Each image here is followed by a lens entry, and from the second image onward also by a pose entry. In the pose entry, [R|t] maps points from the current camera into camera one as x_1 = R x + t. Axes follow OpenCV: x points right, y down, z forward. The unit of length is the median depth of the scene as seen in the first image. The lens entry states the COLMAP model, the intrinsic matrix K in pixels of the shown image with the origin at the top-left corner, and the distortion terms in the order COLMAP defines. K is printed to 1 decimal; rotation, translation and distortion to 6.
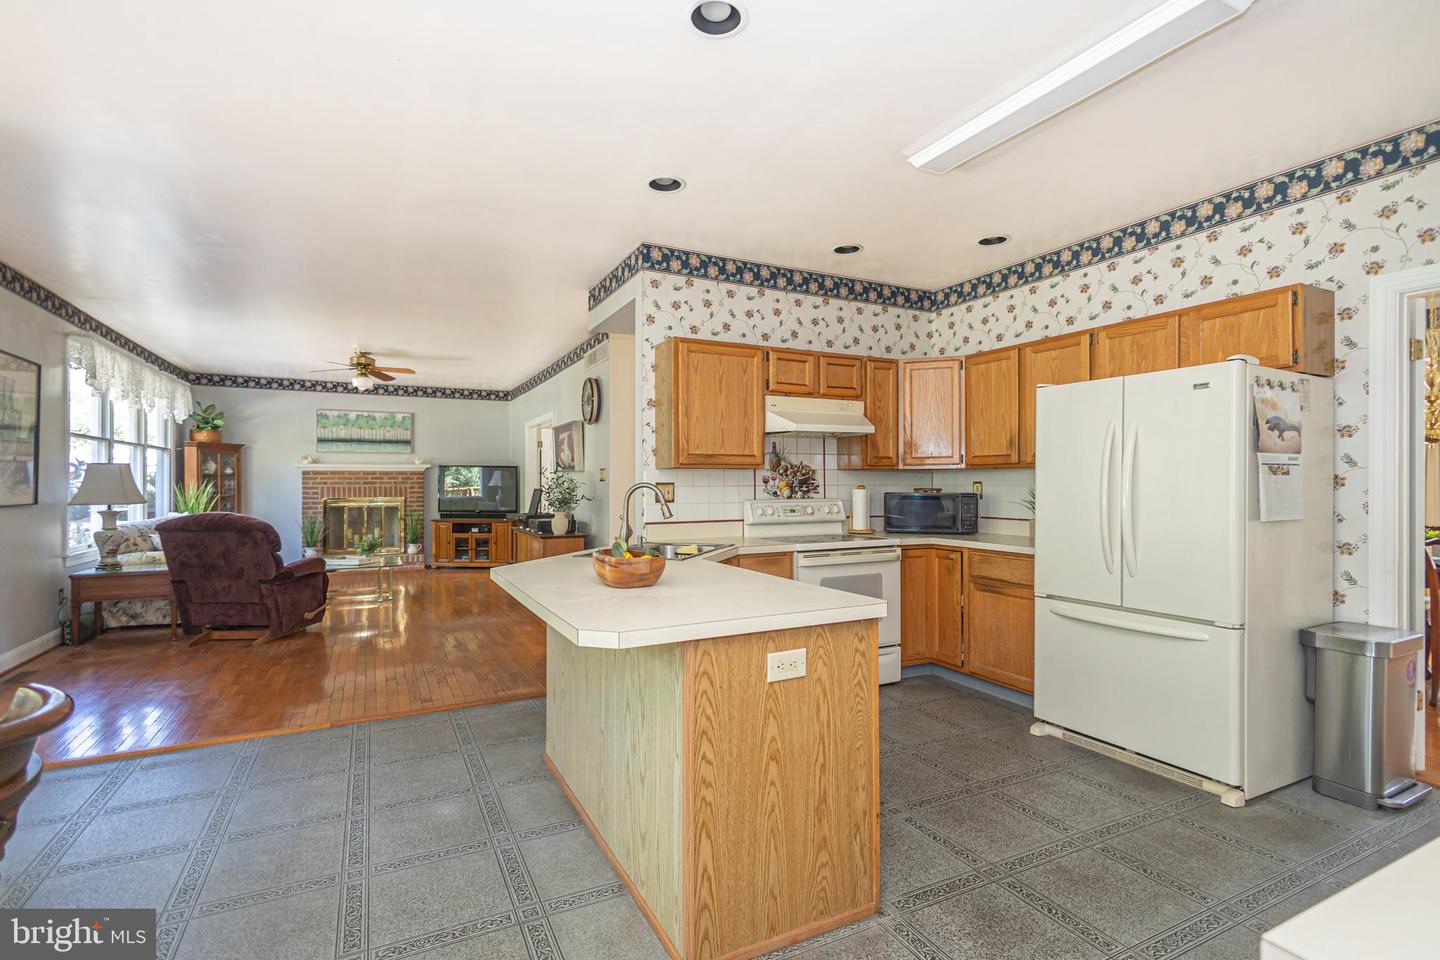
lens RADIAL K [[676.6, 0, 712.3], [0, 676.6, 483.2], [0, 0, 1]] dist [0.016596, -0.004024]
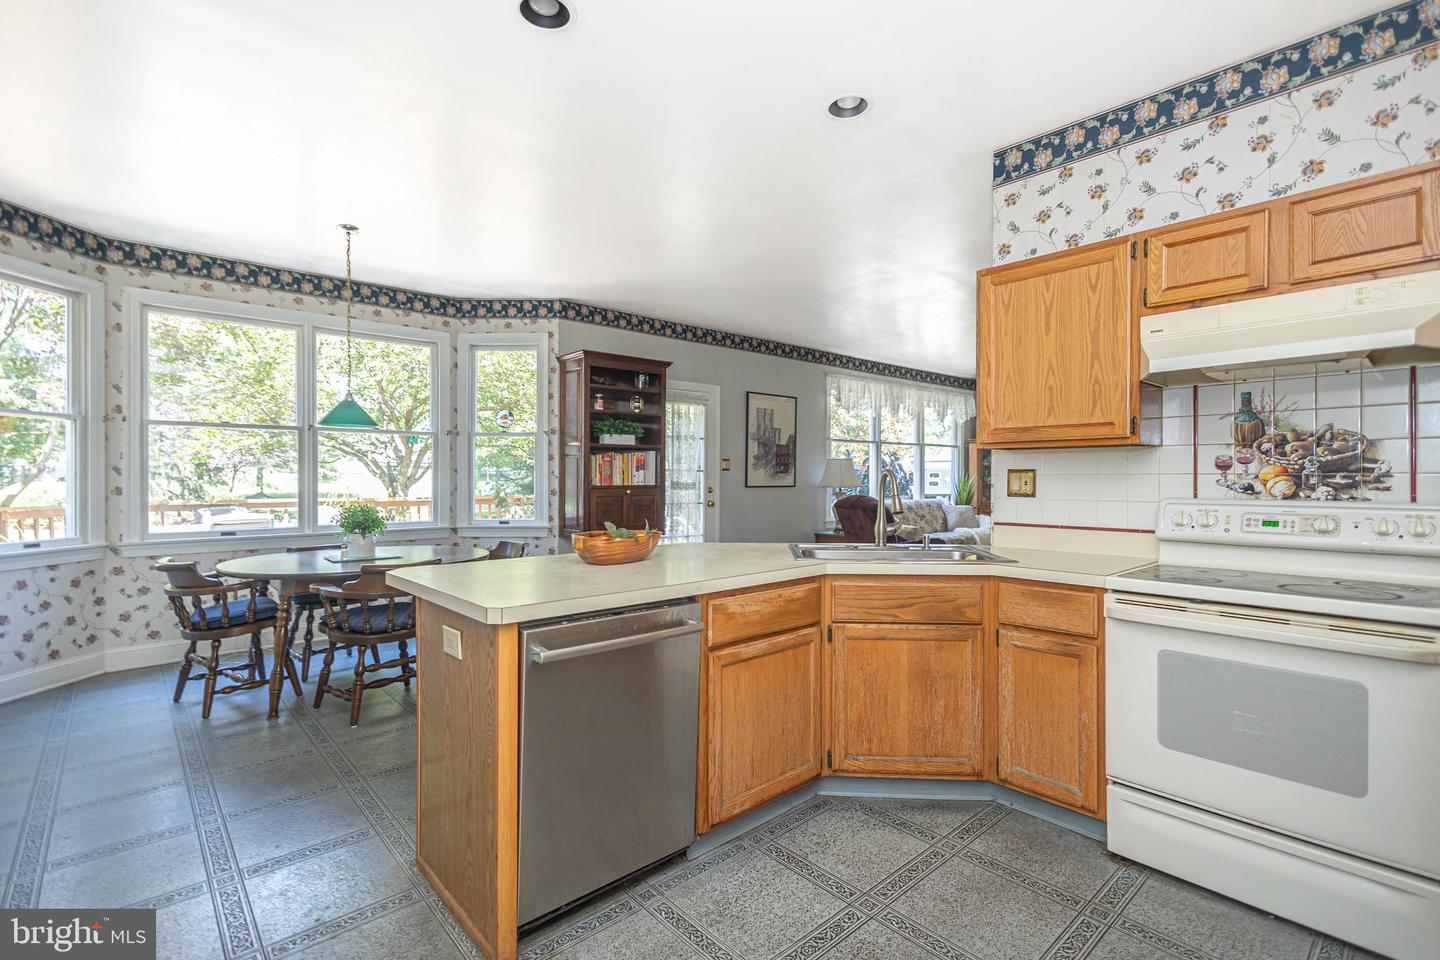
lens RADIAL K [[676.6, 0, 715.0], [0, 676.6, 478.1], [0, 0, 1]] dist [0.016596, -0.004024]
pose [[0.260843, 0.002255, -0.965379, 0.501804], [-0.001633, 0.999997, 0.001894, 0.006611], [0.965380, 0.001083, 0.260846, 0.457983]]
